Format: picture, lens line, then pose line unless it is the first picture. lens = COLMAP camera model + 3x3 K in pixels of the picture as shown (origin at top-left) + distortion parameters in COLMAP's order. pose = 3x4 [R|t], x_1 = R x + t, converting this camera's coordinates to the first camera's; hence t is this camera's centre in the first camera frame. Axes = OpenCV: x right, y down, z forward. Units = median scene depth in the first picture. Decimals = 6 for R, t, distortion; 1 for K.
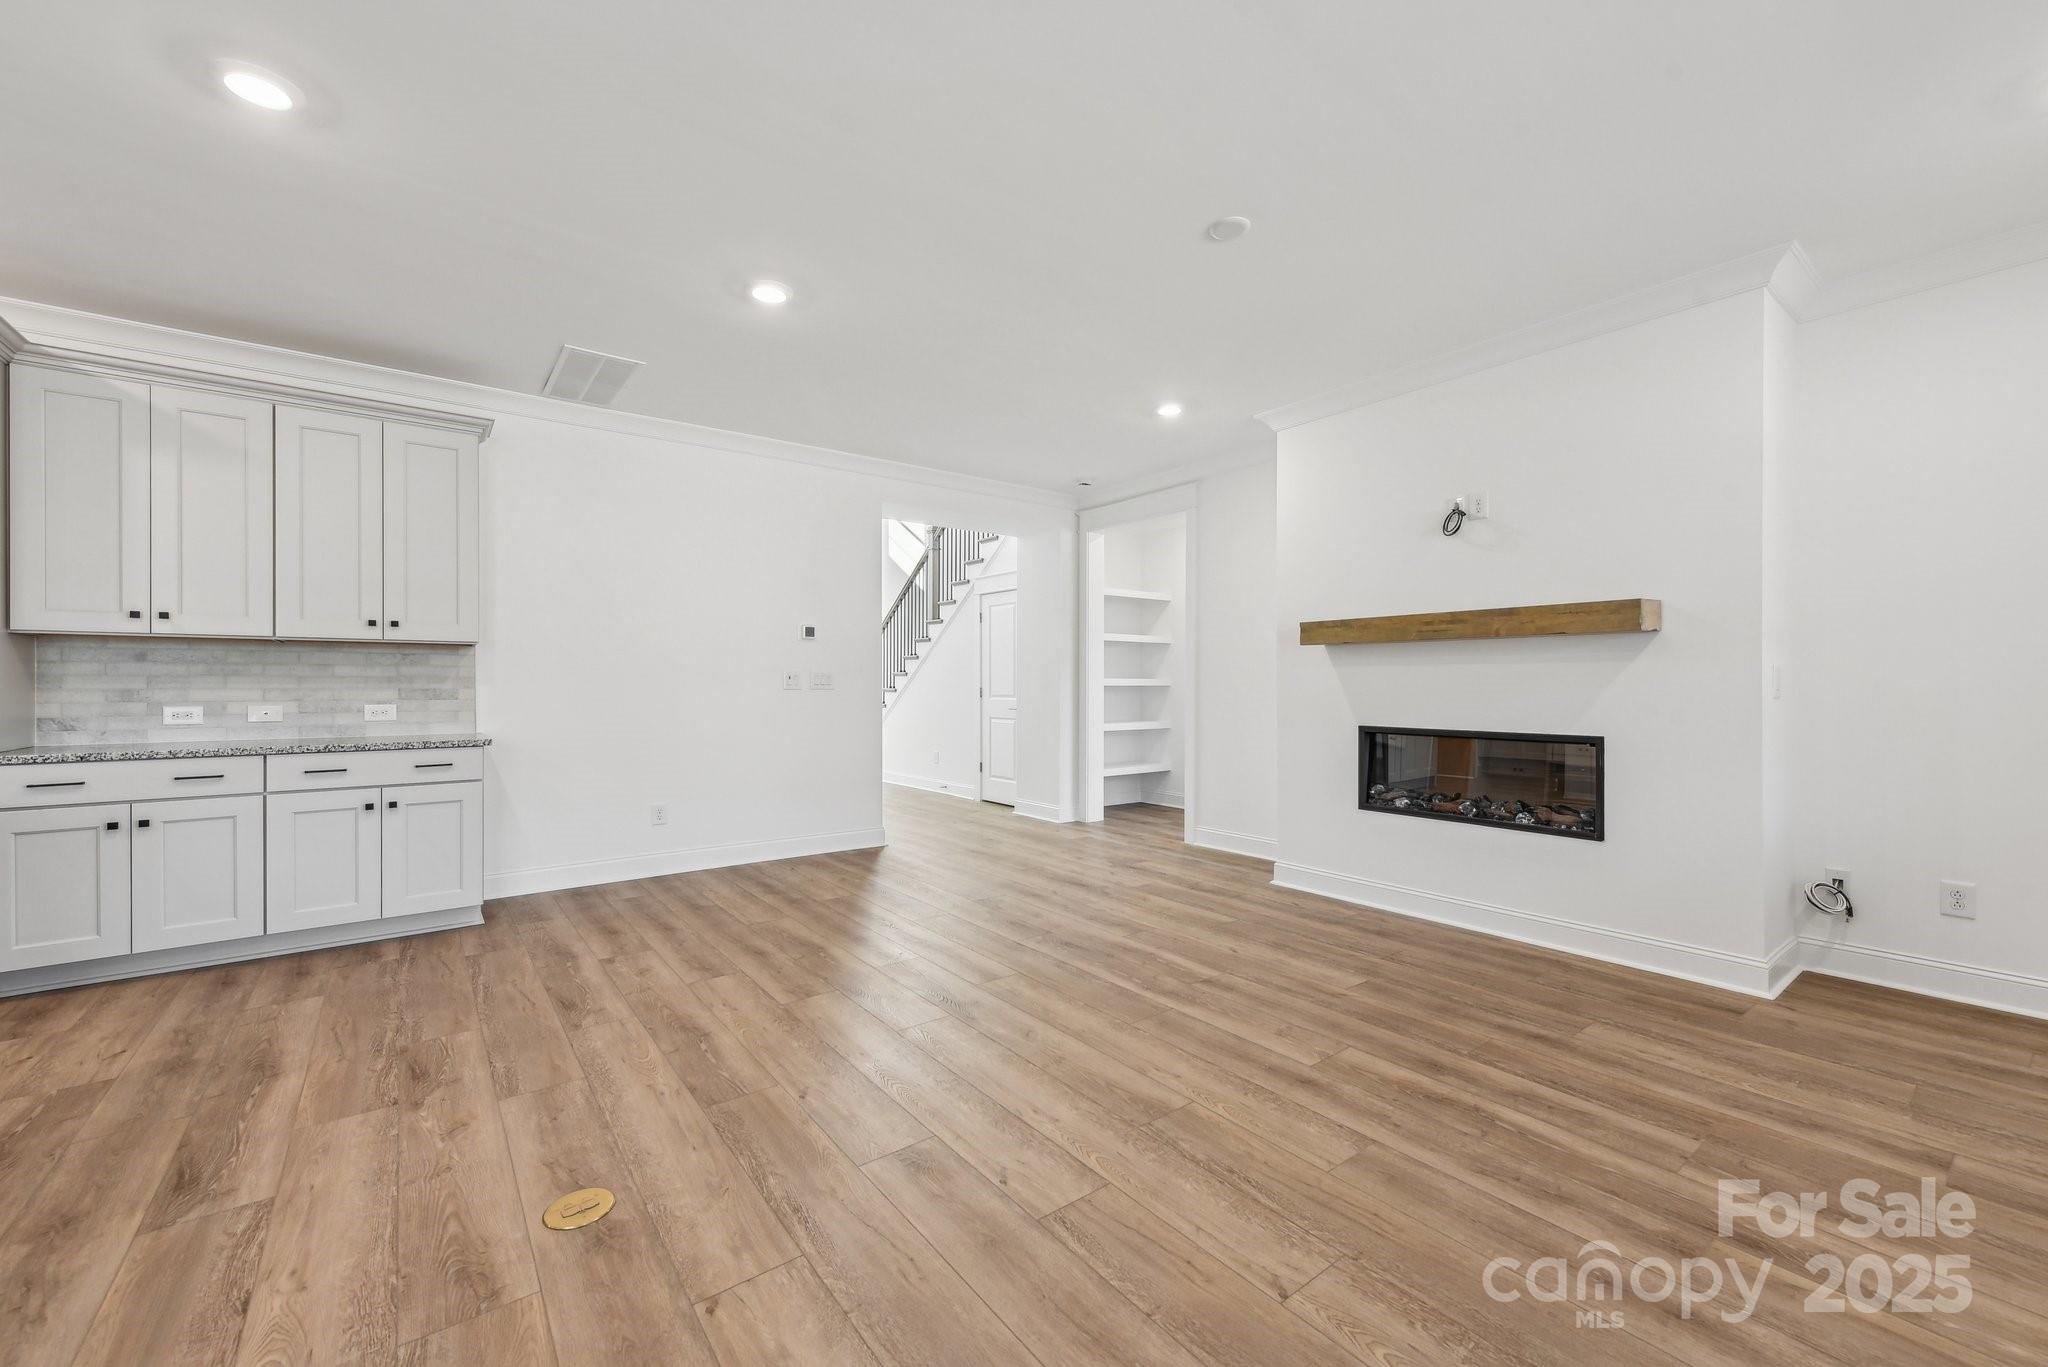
lens RADIAL K [[818.2, 0, 1021.5], [0, 818.2, 679.1], [0, 0, 1]] dist [-0.002685, -0.002250]
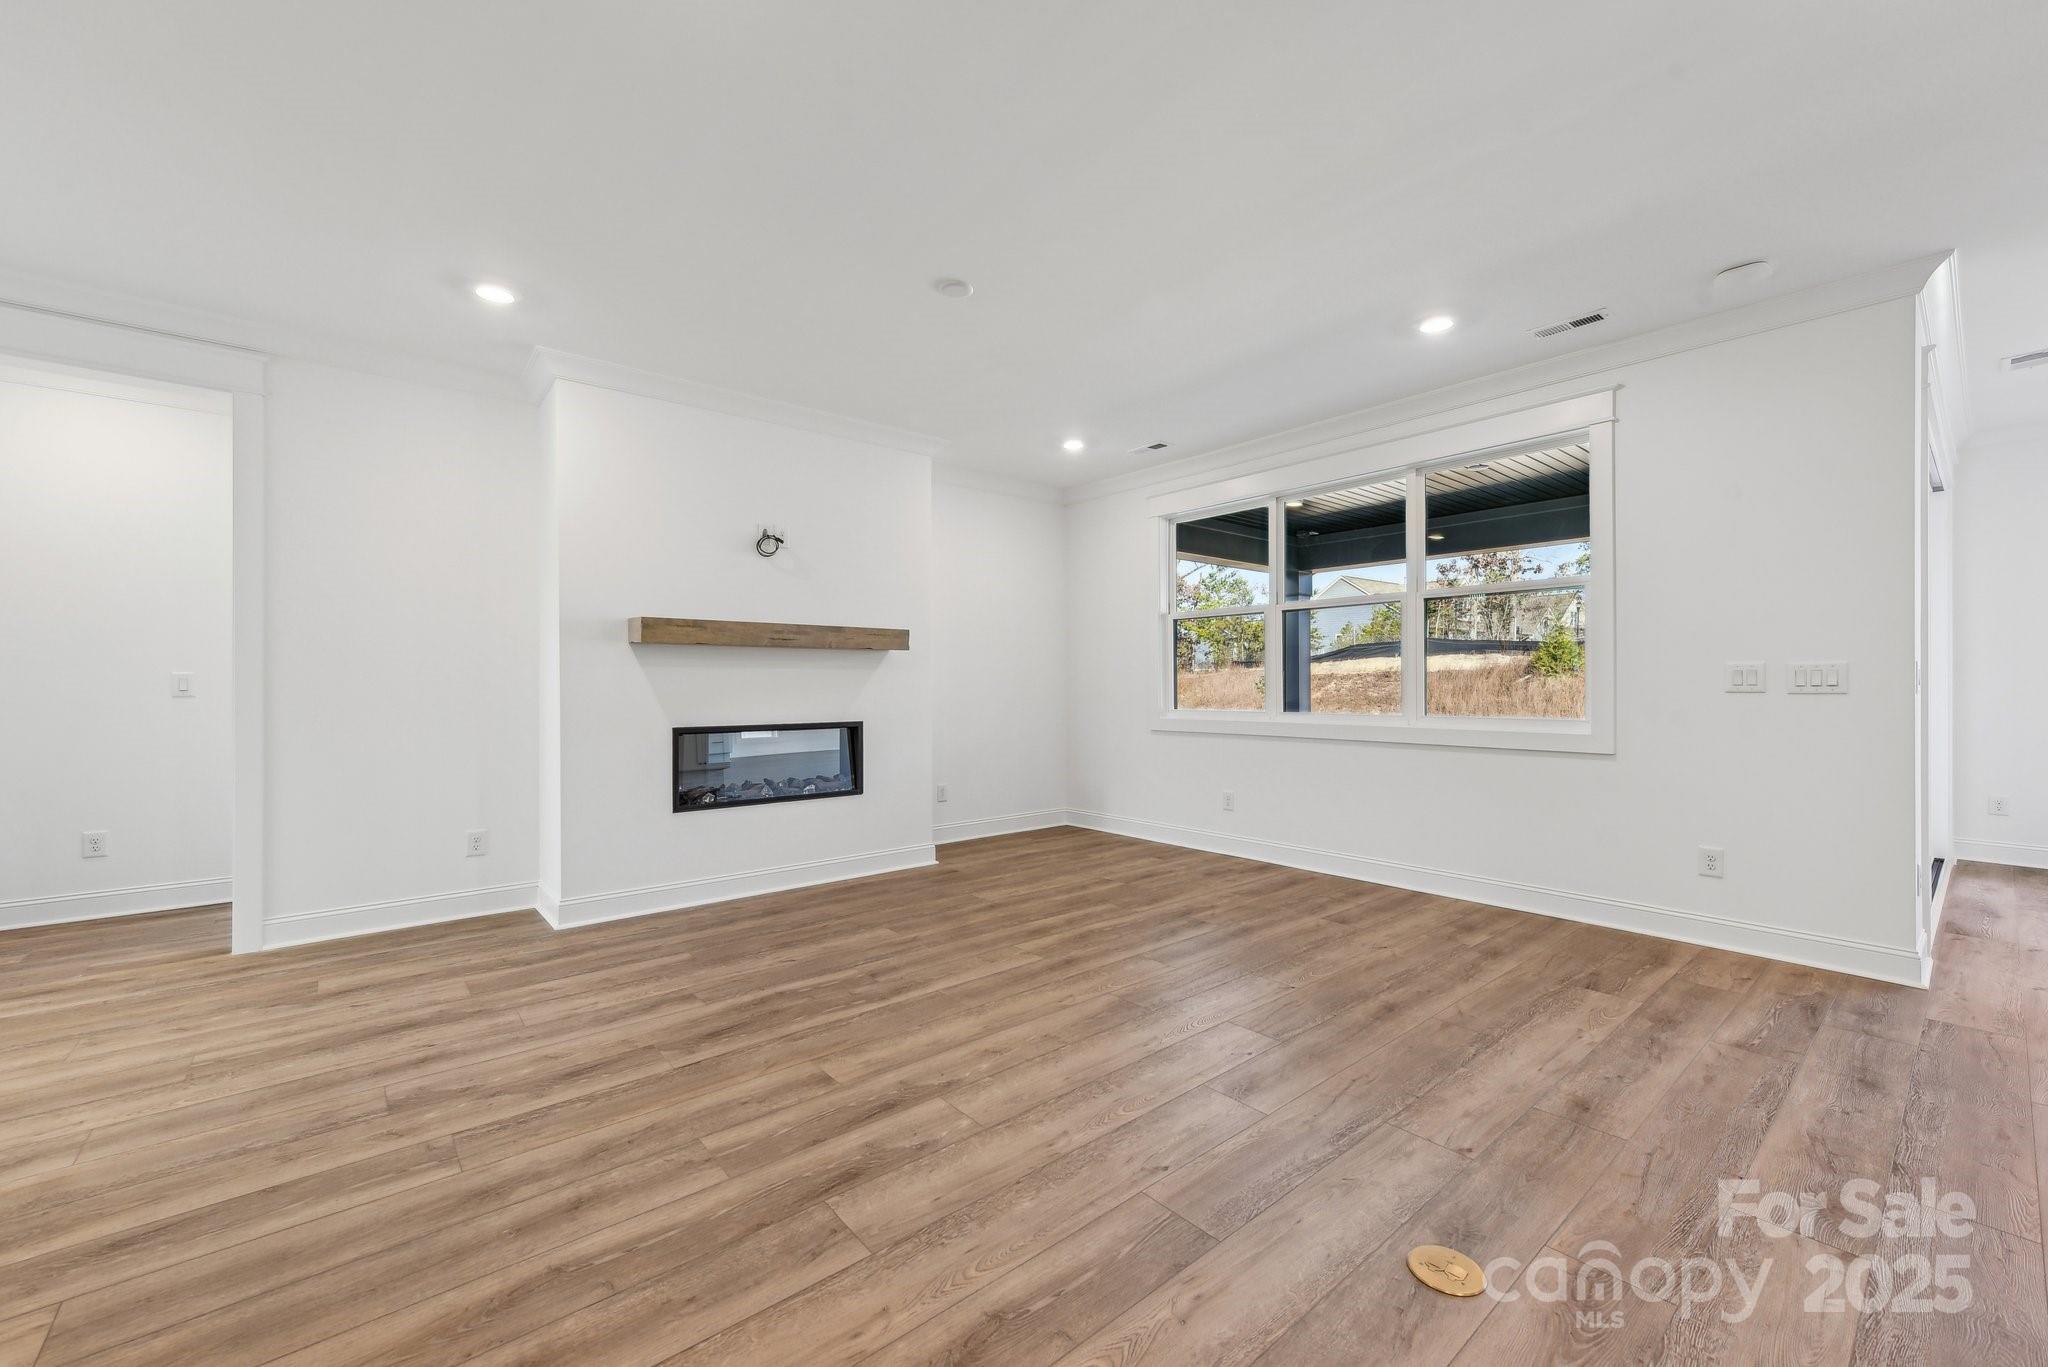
lens RADIAL K [[818.2, 0, 1024.7], [0, 818.2, 688.5], [0, 0, 1]] dist [-0.002685, -0.002250]
pose [[-0.057197, -0.006231, 0.998343, -0.737940], [-0.000882, 0.999980, 0.006191, 0.003887], [-0.998363, -0.000527, -0.057201, 0.796740]]
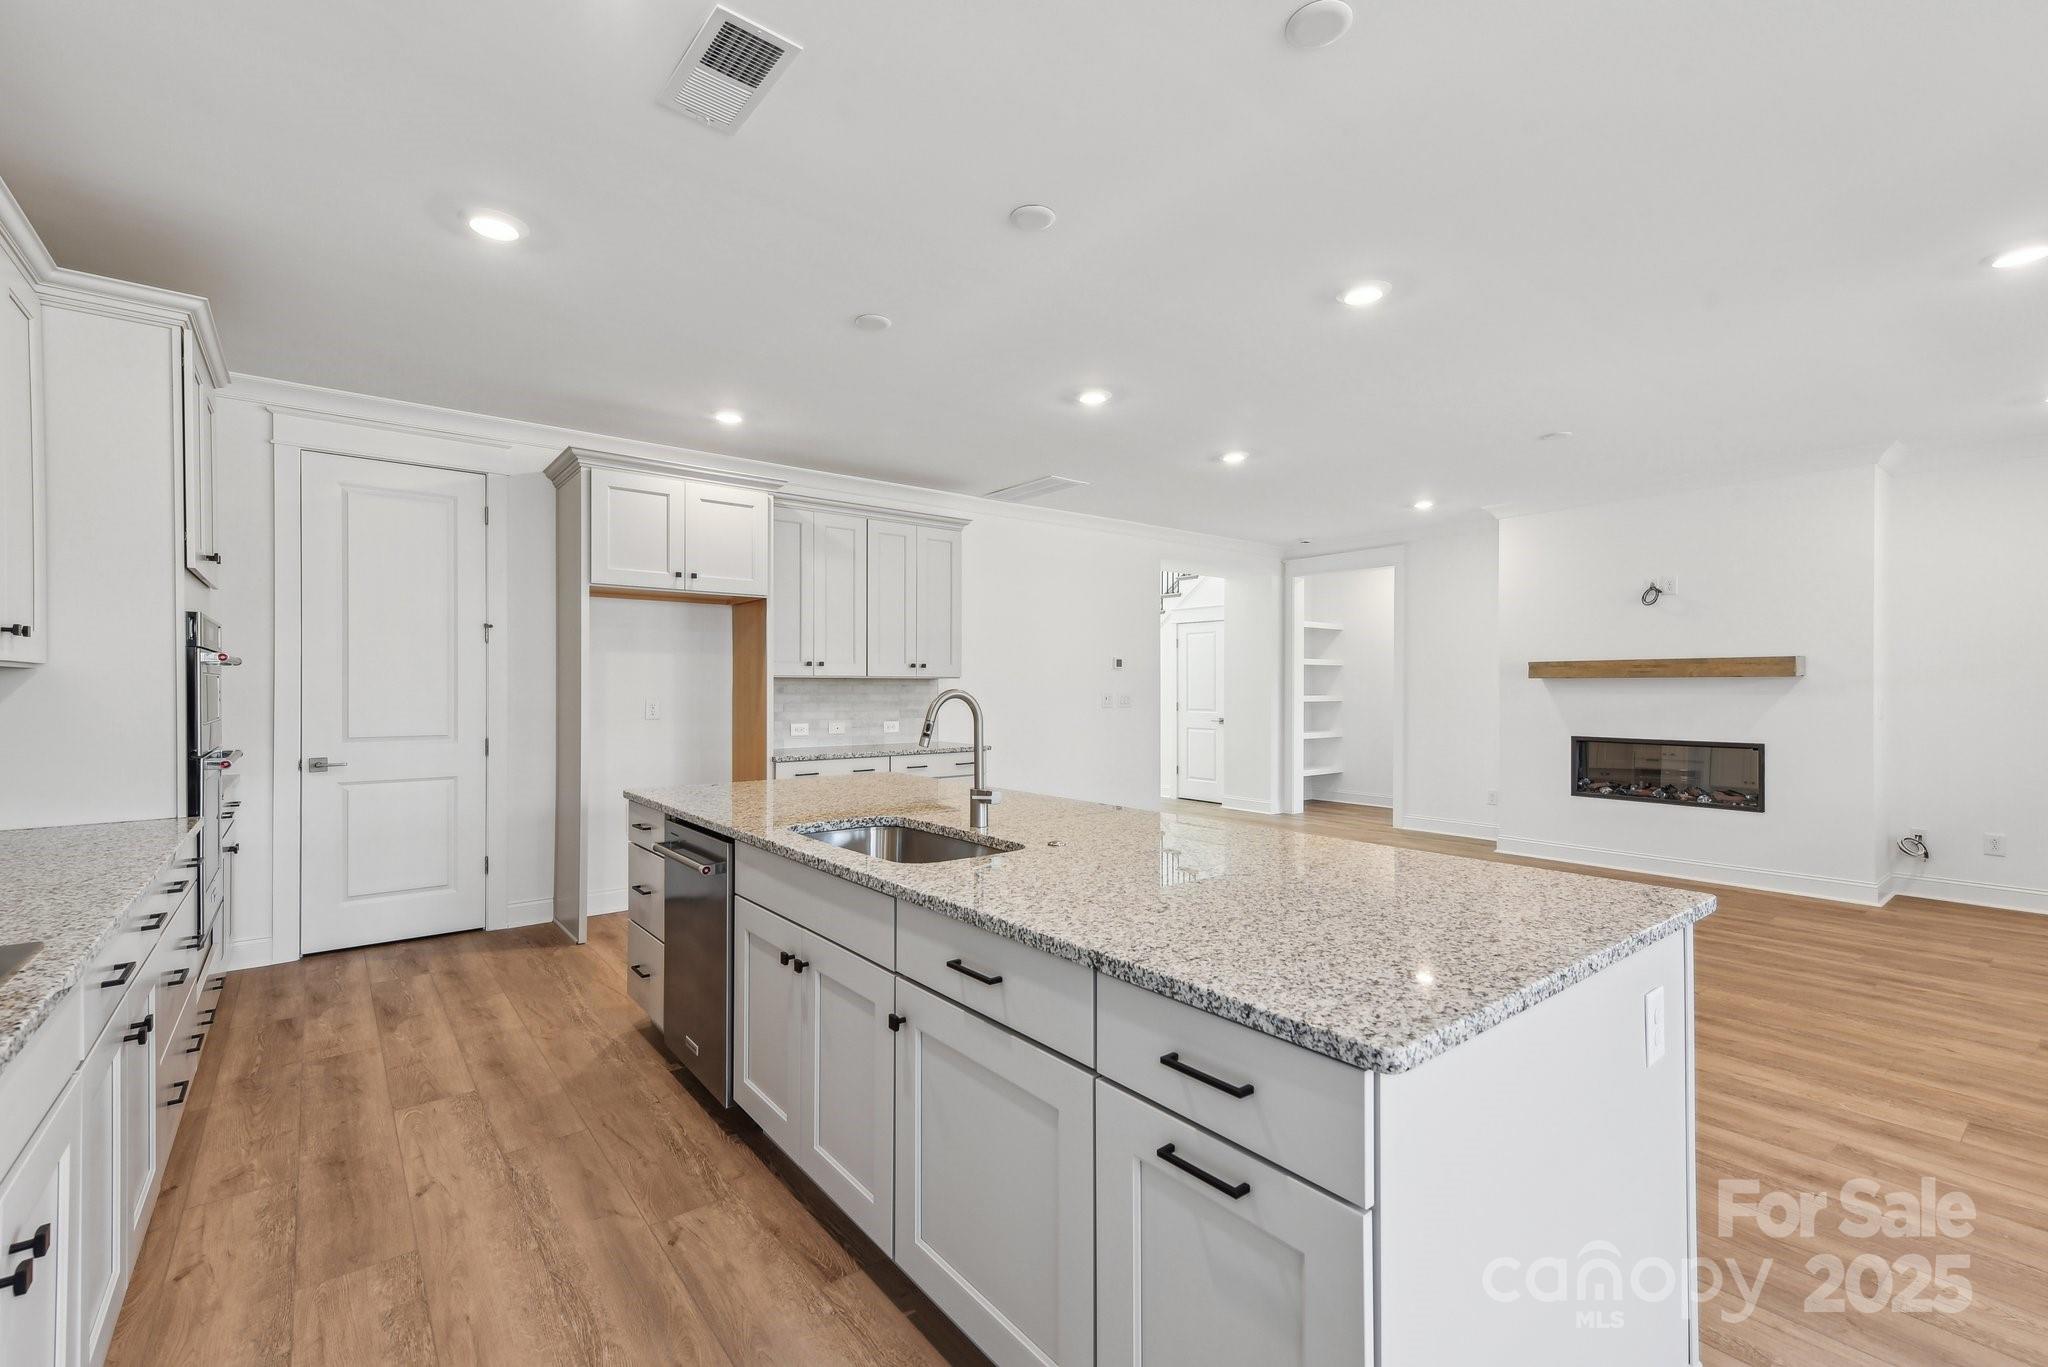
lens RADIAL K [[886.6, 0, 997.4], [0, 886.6, 681.5], [0, 0, 1]] dist [-0.003949, -0.001195]
pose [[0.999970, 0.000352, 0.007793, -0.729888], [-0.000352, 1.000000, -0.000068, -0.045062], [-0.007793, 0.000065, 0.999970, -0.635999]]
